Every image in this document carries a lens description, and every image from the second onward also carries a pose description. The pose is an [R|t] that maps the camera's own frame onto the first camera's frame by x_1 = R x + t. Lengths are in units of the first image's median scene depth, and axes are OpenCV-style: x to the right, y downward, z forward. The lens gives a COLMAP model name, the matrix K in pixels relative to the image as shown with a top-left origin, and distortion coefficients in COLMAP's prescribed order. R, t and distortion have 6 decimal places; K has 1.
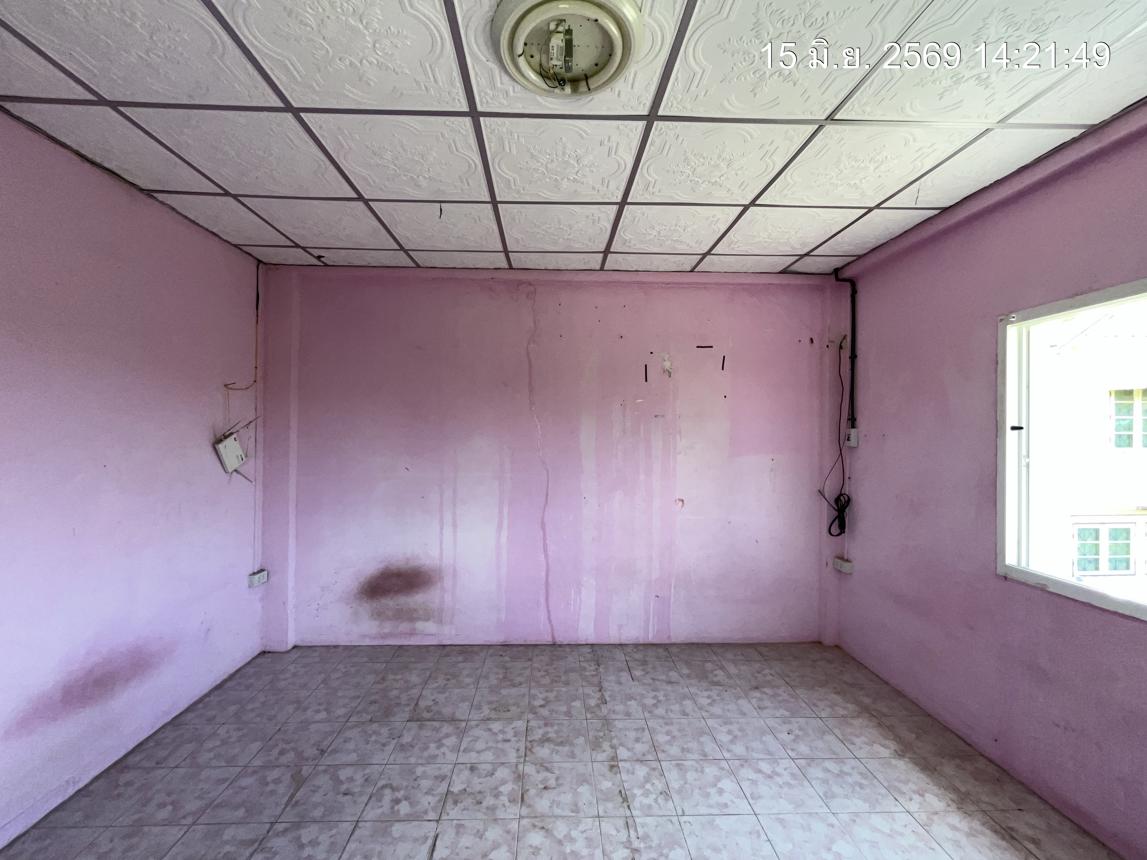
lens RADIAL K [[466.2, 0, 565.2], [0, 466.2, 429.8], [0, 0, 1]] dist [0.001955, -0.000307]
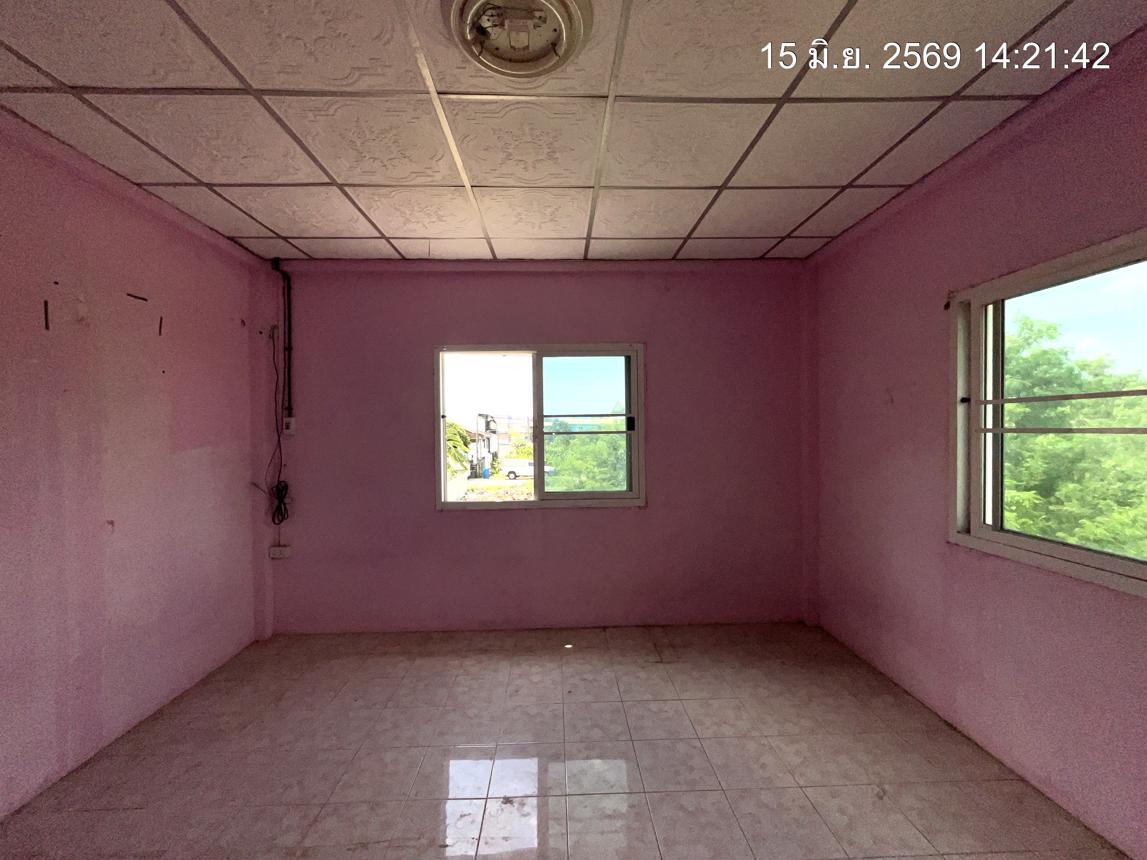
lens RADIAL K [[466.2, 0, 566.8], [0, 466.2, 429.6], [0, 0, 1]] dist [0.001955, -0.000307]
pose [[0.009067, -0.005021, 0.999946, -0.435966], [0.007786, 0.999957, 0.004950, 0.024571], [-0.999929, 0.007741, 0.009106, 0.382258]]
